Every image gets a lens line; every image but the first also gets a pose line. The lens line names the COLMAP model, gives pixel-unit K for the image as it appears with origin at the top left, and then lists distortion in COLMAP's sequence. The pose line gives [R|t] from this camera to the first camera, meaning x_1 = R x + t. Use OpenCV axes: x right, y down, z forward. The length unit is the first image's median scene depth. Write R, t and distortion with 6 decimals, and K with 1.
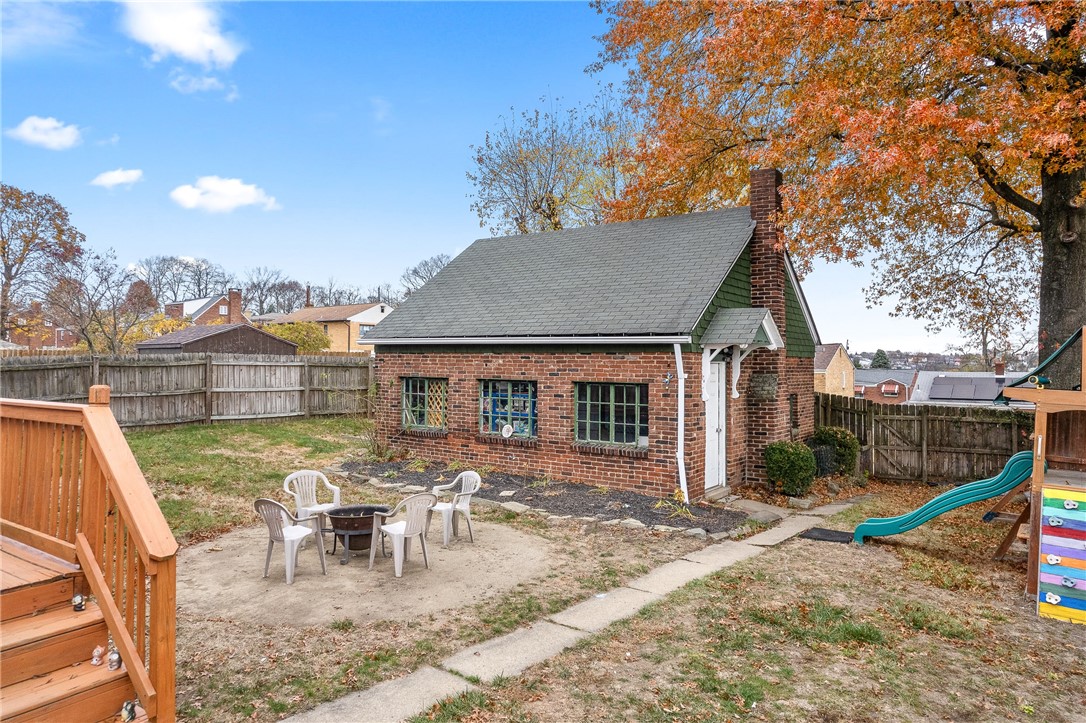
lens RADIAL K [[732.0, 0, 541.2], [0, 732.0, 320.2], [0, 0, 1]] dist [-0.059455, 0.042510]
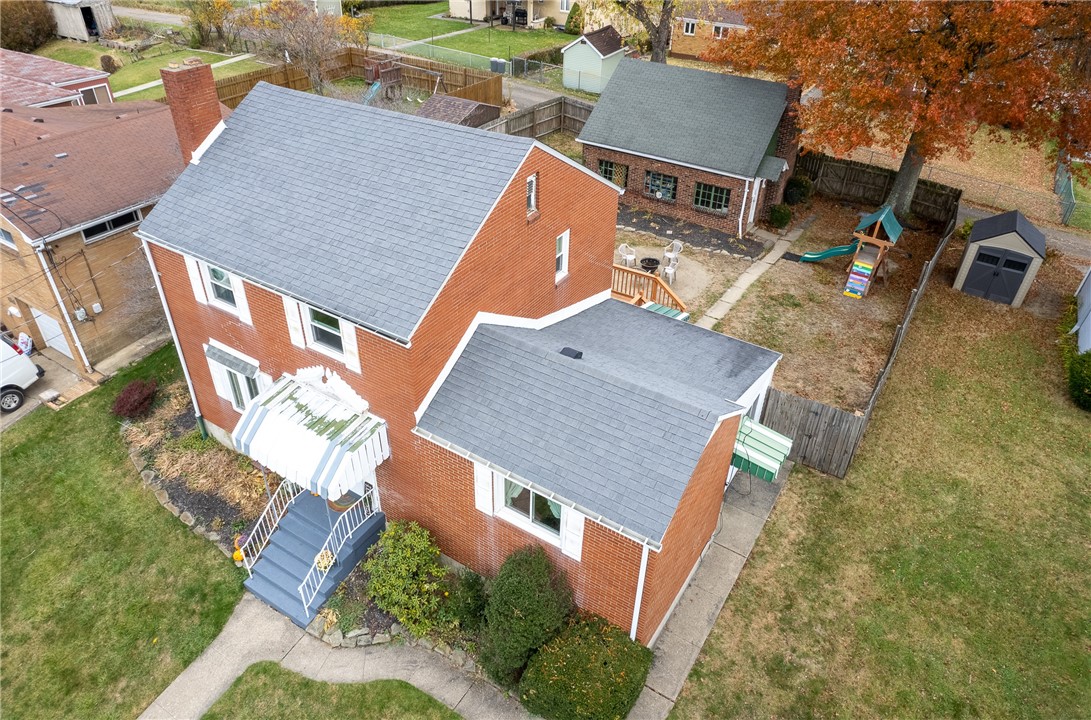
lens RADIAL K [[719.5, 0, 541.1], [0, 719.5, 360.1], [0, 0, 1]] dist [-0.026542, 0.000004]
pose [[0.998004, -0.030916, 0.055064, -0.620764], [-0.008473, 0.798528, 0.601899, -0.873645], [-0.062578, -0.601164, 0.796672, -1.179229]]
